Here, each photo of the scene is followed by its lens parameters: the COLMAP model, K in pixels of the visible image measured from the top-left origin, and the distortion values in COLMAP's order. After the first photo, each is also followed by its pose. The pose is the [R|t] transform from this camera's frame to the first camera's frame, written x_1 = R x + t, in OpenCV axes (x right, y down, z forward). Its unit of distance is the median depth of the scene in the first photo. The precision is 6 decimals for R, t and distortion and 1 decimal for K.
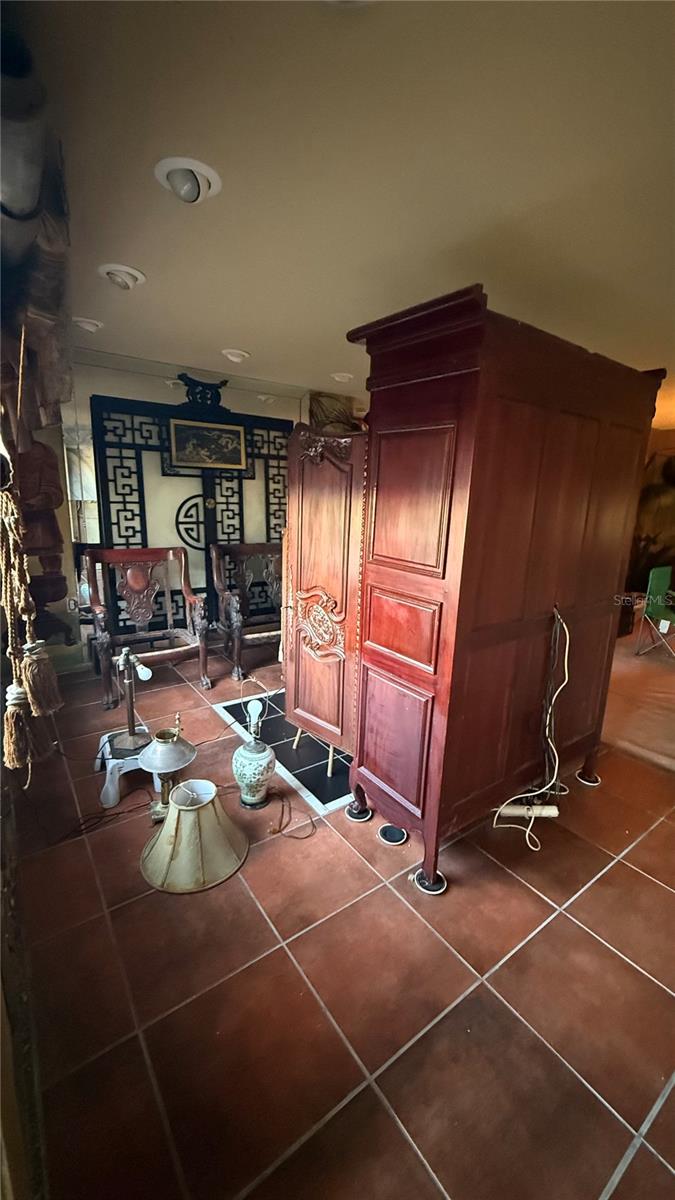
lens RADIAL K [[476.8, 0, 337.2], [0, 476.8, 598.4], [0, 0, 1]] dist [0.000099, -0.000007]
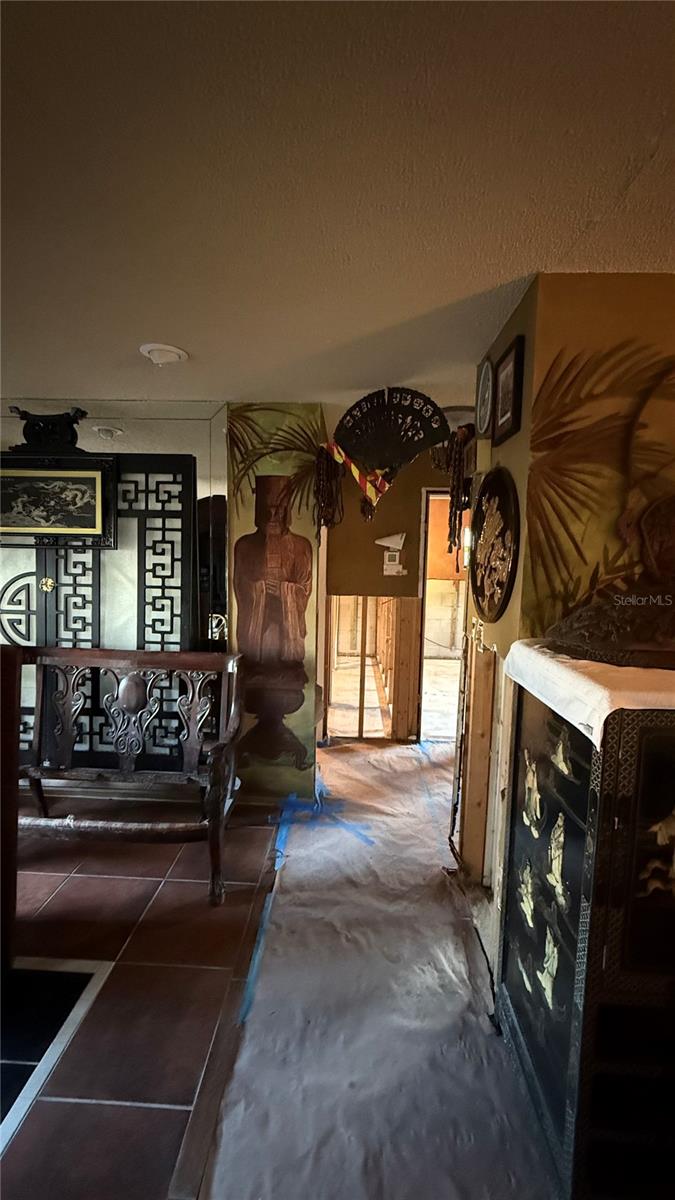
lens RADIAL K [[691.8, 0, 332.9], [0, 691.8, 630.2], [0, 0, 1]] dist [-0.000816, 0.000109]
pose [[0.776410, 0.044669, -0.628643, 0.635370], [-0.137355, 0.985500, -0.099616, -0.087905], [0.615078, 0.163690, 0.771288, 0.472526]]
